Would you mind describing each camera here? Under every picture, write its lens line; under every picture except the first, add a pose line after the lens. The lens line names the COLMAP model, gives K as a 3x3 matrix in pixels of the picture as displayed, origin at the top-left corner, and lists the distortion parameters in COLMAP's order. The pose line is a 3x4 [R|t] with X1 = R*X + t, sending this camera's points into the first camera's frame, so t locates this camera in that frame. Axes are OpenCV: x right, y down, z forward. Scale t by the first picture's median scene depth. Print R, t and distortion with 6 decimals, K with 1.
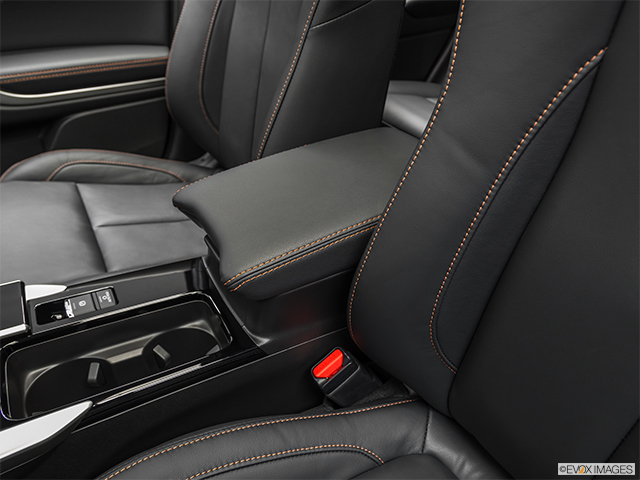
lens RADIAL K [[472.8, 0, 317.3], [0, 472.8, 243.1], [0, 0, 1]] dist [-0.006045, 0.001323]
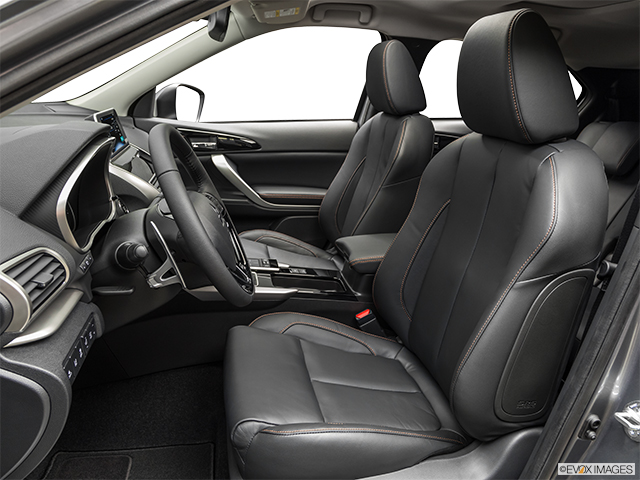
lens RADIAL K [[472.8, 0, 317.5], [0, 472.8, 239.3], [0, 0, 1]] dist [-0.006045, 0.001323]
pose [[0.950532, 0.155614, -0.268836, 0.324292], [-0.235668, 0.925088, -0.297779, 0.560685], [0.202358, 0.346405, 0.915999, -1.136063]]
